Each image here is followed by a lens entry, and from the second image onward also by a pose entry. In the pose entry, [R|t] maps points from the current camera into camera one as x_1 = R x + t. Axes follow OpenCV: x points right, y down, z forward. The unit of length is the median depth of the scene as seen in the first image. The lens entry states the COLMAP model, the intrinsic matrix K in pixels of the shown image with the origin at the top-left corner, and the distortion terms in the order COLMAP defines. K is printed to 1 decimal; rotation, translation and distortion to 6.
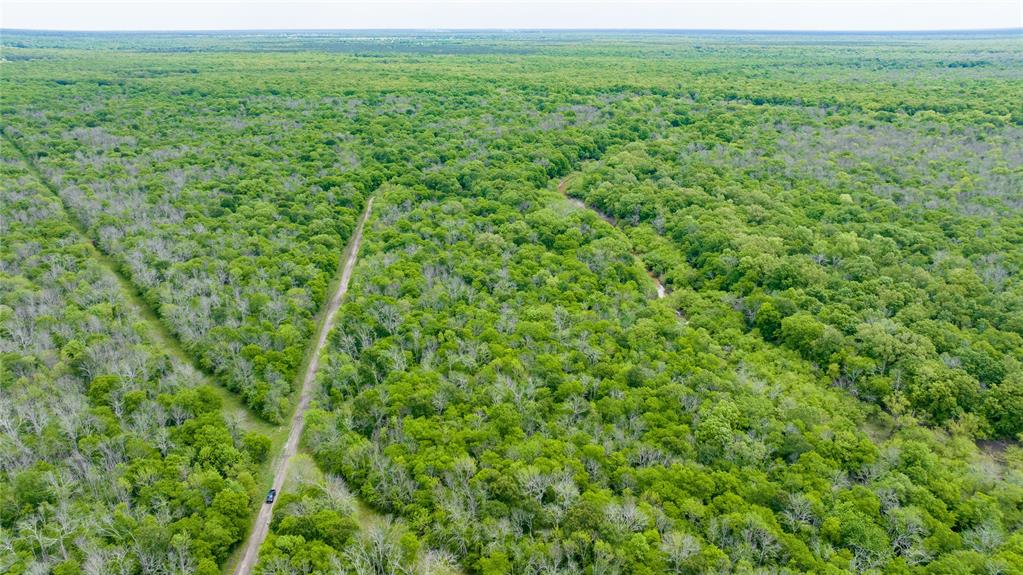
lens RADIAL K [[694.0, 0, 511.6], [0, 694.0, 287.2], [0, 0, 1]] dist [-0.005667, -0.003084]
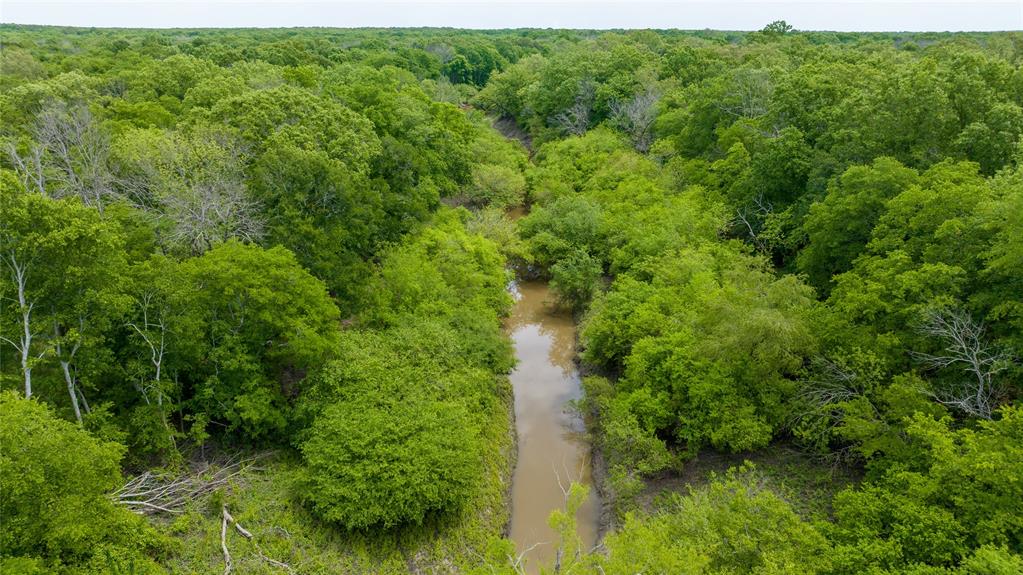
lens RADIAL K [[694.0, 0, 513.0], [0, 694.0, 288.0], [0, 0, 1]] dist [-0.005667, -0.003084]
pose [[0.996814, 0.030774, -0.073580, 0.211585], [-0.031666, 0.999438, -0.010988, -0.020610], [0.073201, 0.013283, 0.997229, 0.826131]]
